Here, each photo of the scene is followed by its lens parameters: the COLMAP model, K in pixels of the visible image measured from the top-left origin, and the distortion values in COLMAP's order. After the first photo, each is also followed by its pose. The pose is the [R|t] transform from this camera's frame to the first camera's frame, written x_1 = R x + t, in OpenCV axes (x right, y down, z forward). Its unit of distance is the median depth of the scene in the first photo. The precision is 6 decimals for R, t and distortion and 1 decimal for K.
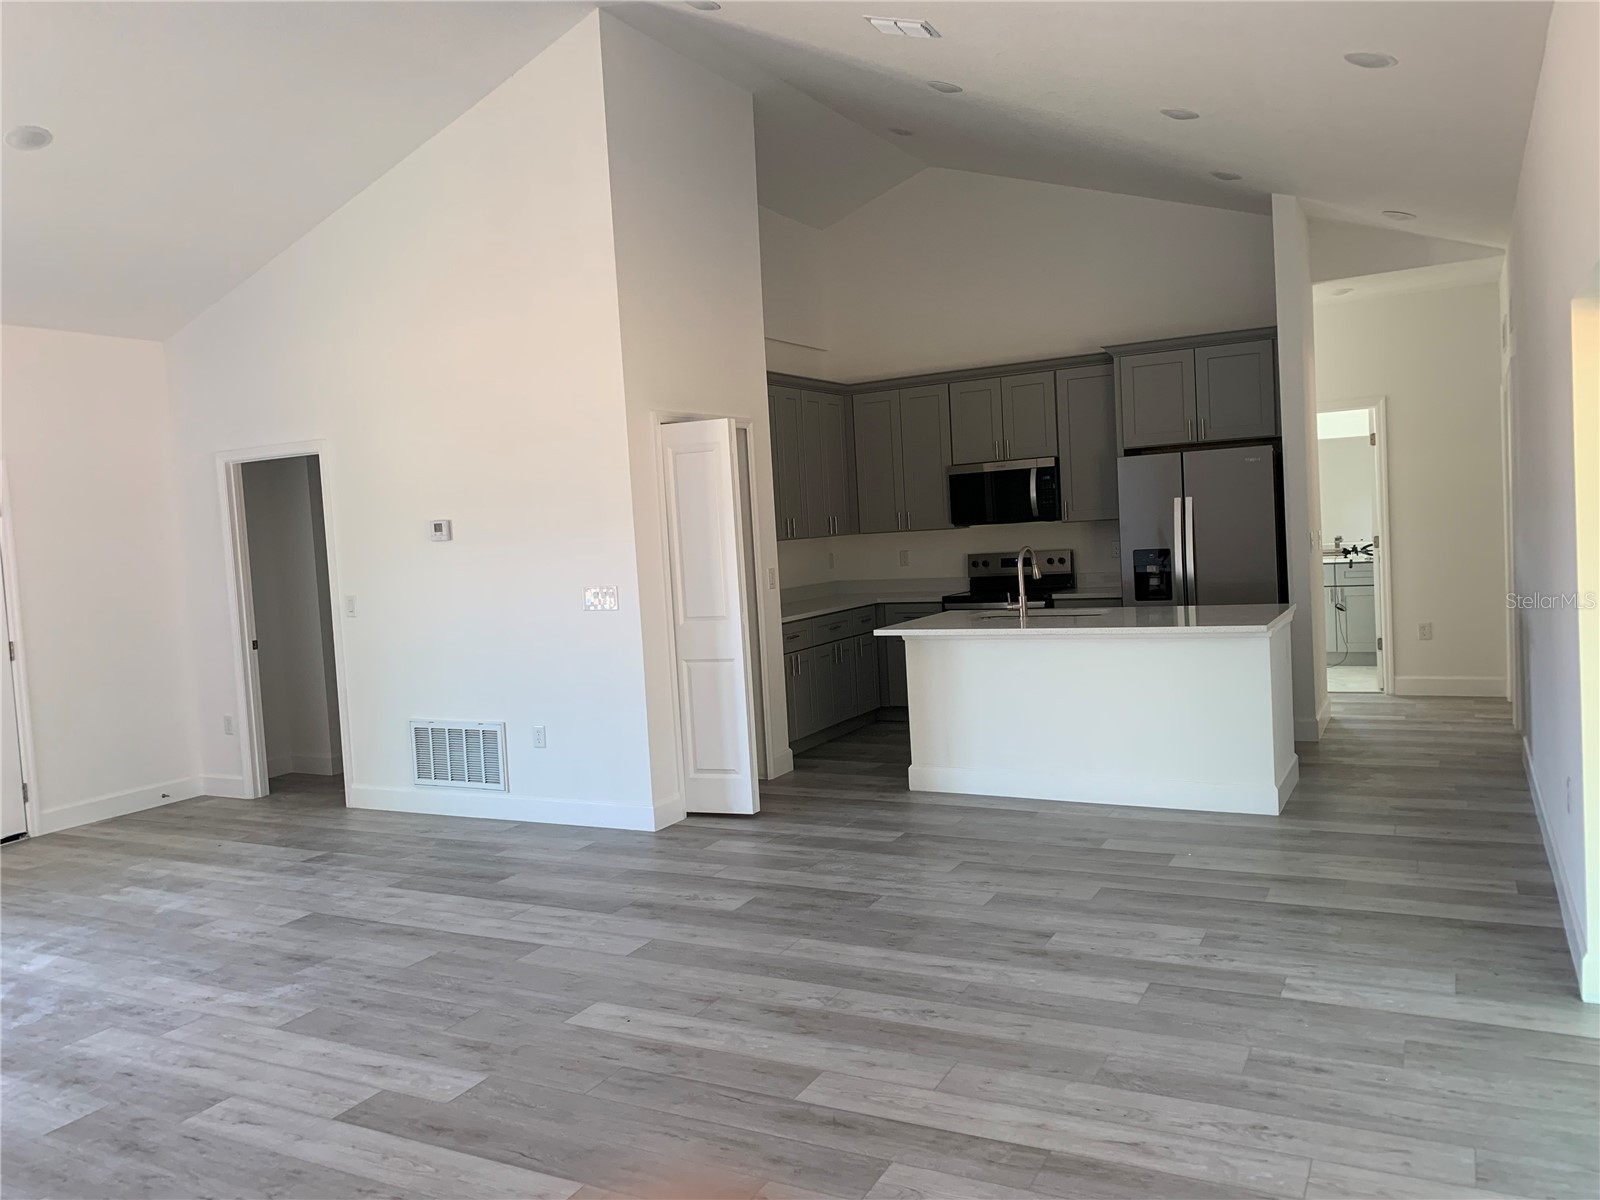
lens RADIAL K [[1219.1, 0, 783.0], [0, 1219.1, 594.9], [0, 0, 1]] dist [0.012879, -0.014331]
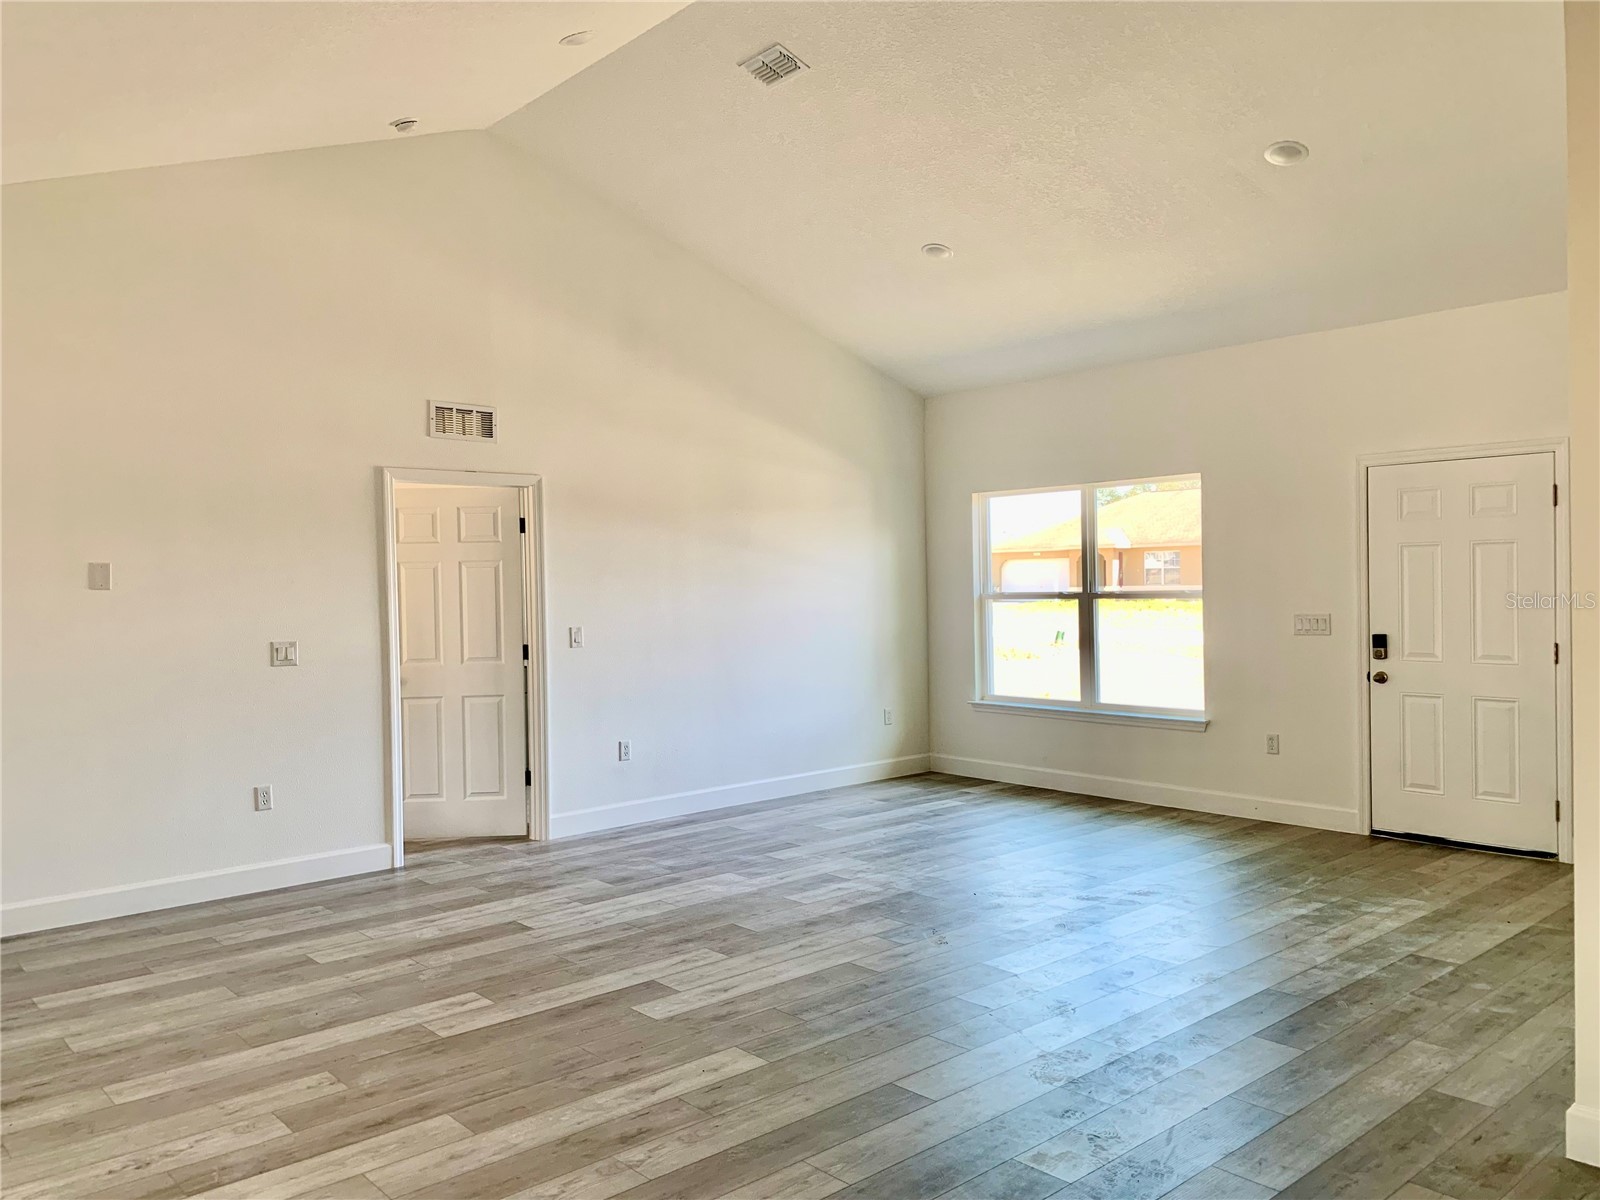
lens RADIAL K [[1219.1, 0, 794.1], [0, 1219.1, 599.4], [0, 0, 1]] dist [0.012879, -0.014331]
pose [[-0.337898, 0.082994, -0.937517, 0.798419], [-0.018589, 0.995322, 0.094811, -0.139252], [0.940999, 0.049464, -0.334774, 1.465783]]
